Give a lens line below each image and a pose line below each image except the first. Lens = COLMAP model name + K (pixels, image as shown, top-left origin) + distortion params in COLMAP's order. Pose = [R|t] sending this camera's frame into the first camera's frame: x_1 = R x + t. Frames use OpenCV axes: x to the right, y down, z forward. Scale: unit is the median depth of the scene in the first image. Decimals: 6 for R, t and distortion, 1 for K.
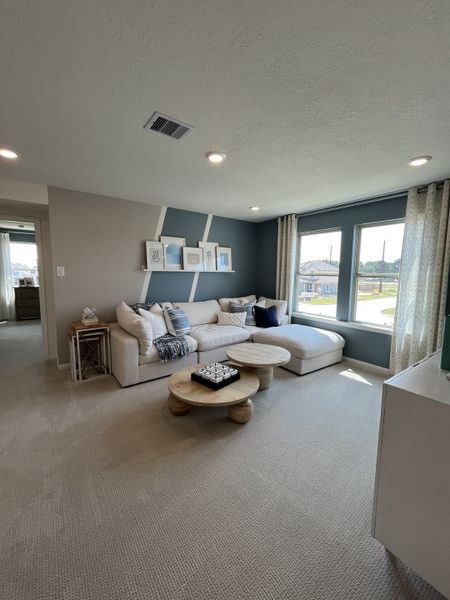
lens RADIAL K [[243.2, 0, 228.5], [0, 243.2, 300.6], [0, 0, 1]] dist [0.002914, -0.000085]
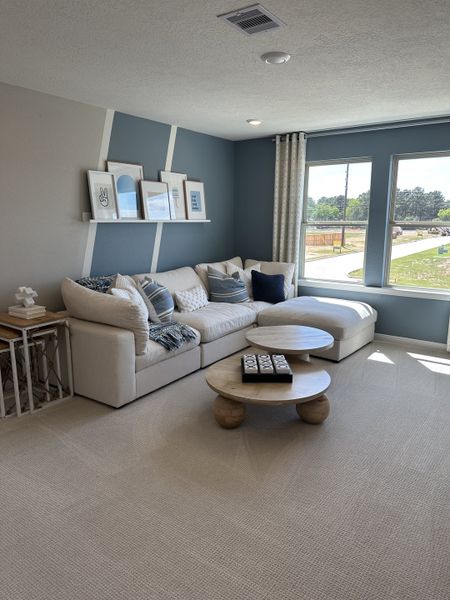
lens RADIAL K [[423.4, 0, 225.0], [0, 423.4, 300.0], [0, 0, 1]] dist [0.109447, -0.166139]
pose [[0.951155, -0.069279, 0.300840, -0.324795], [0.045269, 0.995260, 0.086070, -0.007981], [-0.305377, -0.068247, 0.949783, -0.092478]]
